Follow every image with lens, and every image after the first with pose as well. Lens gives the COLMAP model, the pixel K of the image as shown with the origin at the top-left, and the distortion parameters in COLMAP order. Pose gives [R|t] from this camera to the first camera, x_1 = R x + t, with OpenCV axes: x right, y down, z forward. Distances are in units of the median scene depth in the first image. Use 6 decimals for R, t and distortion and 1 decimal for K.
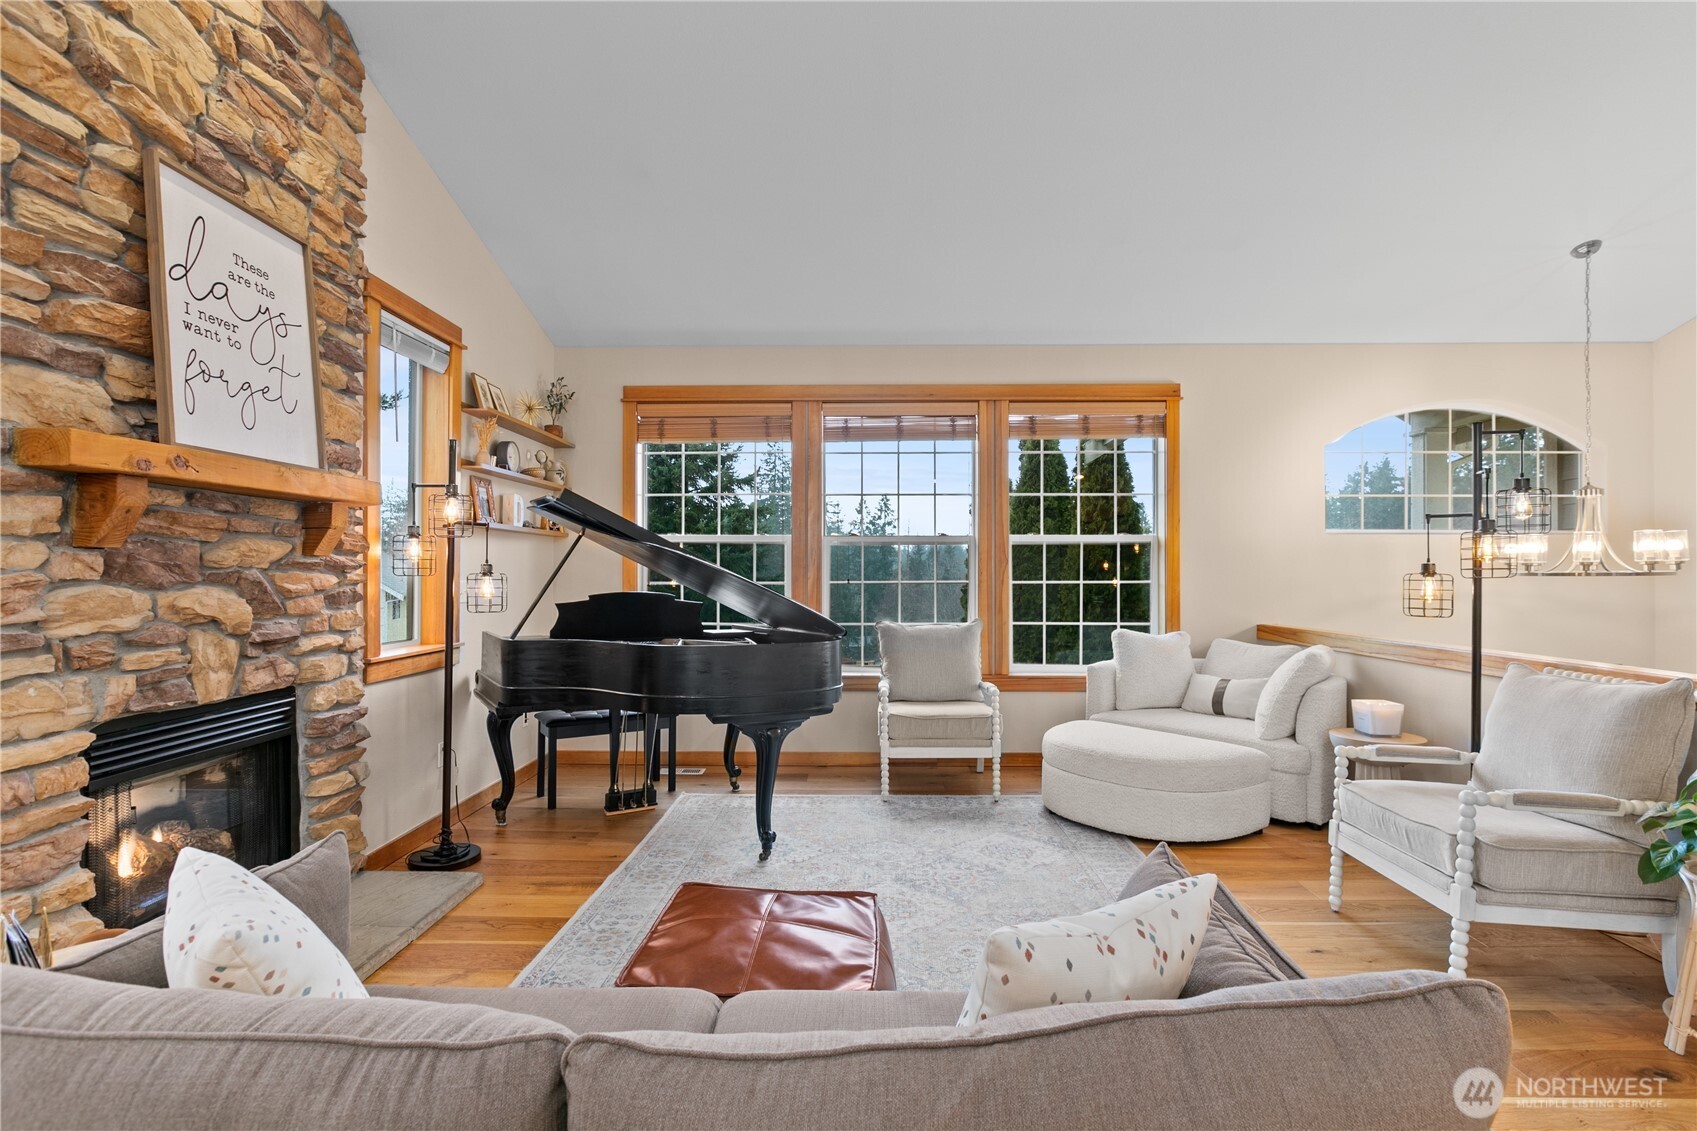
lens RADIAL K [[788.3, 0, 864.1], [0, 788.3, 570.3], [0, 0, 1]] dist [-0.000240, 0.000265]
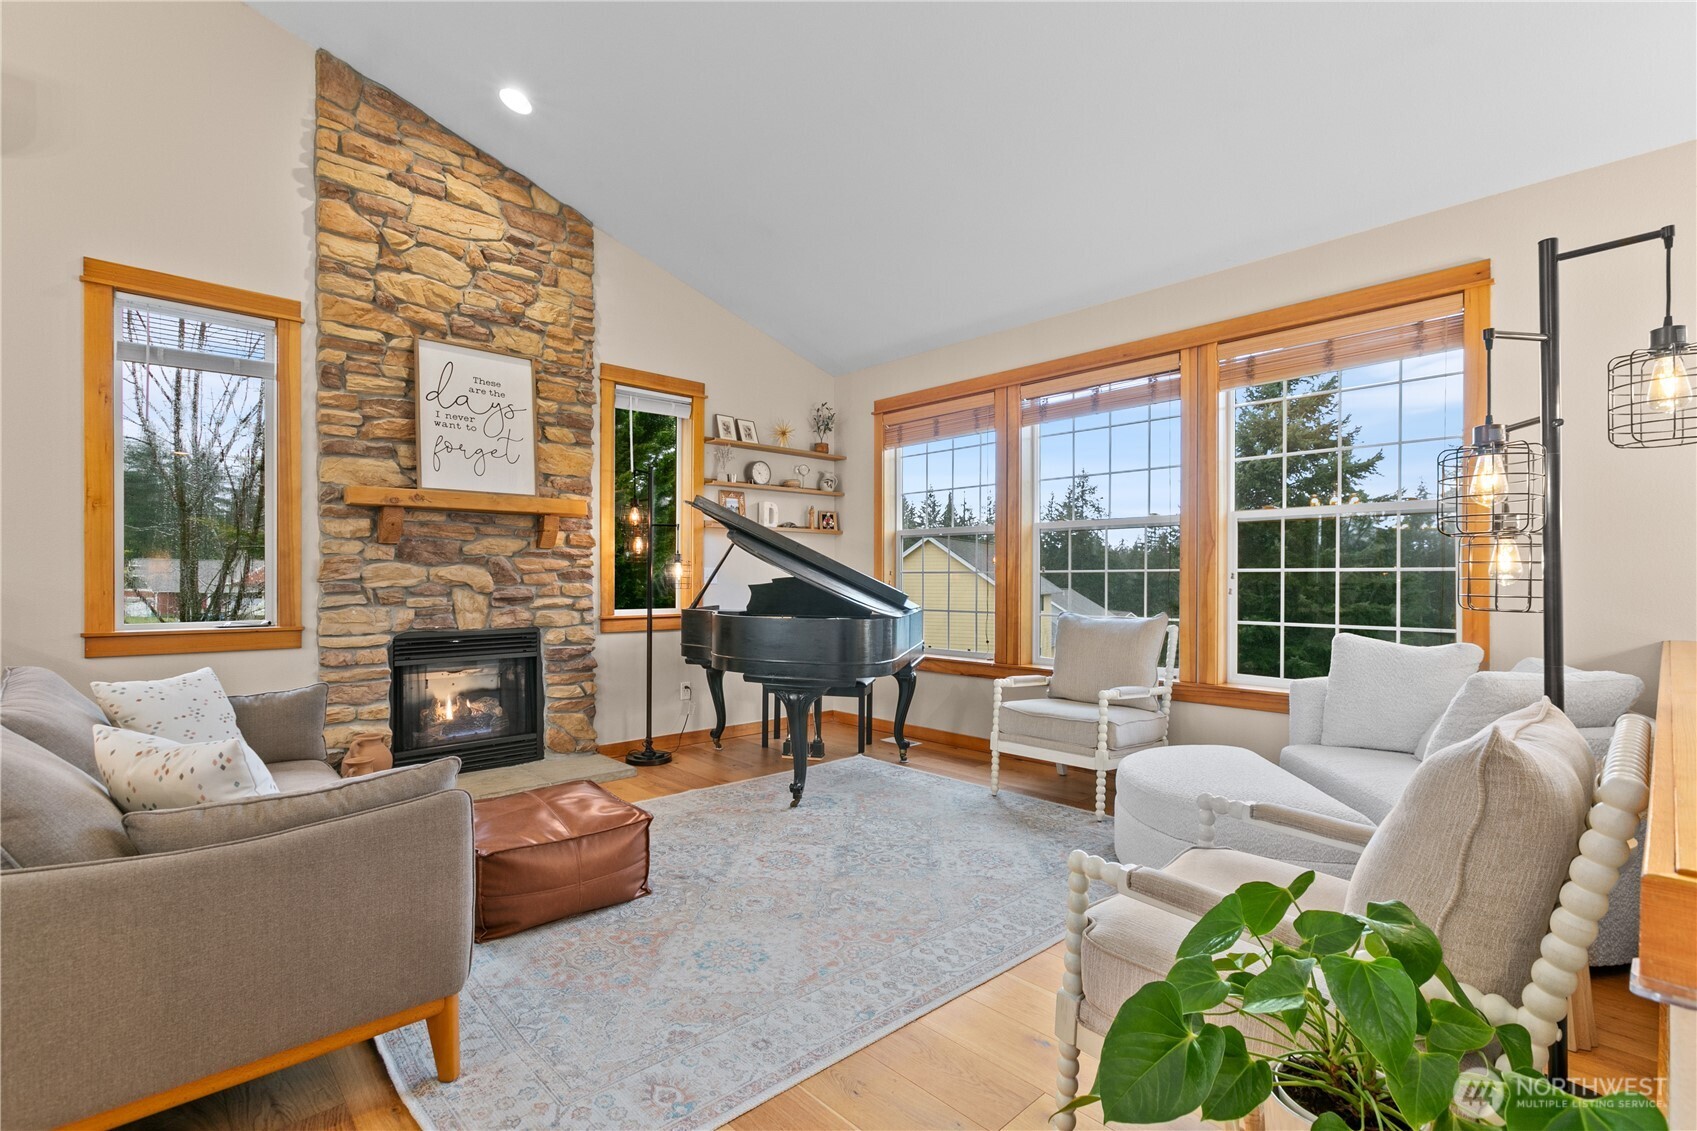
lens RADIAL K [[788.3, 0, 864.5], [0, 788.3, 580.4], [0, 0, 1]] dist [-0.000240, 0.000265]
pose [[0.697389, 0.004259, -0.716680, 0.866997], [0.000680, 0.999978, 0.006605, 0.034819], [0.716692, -0.005094, 0.697371, 0.314592]]
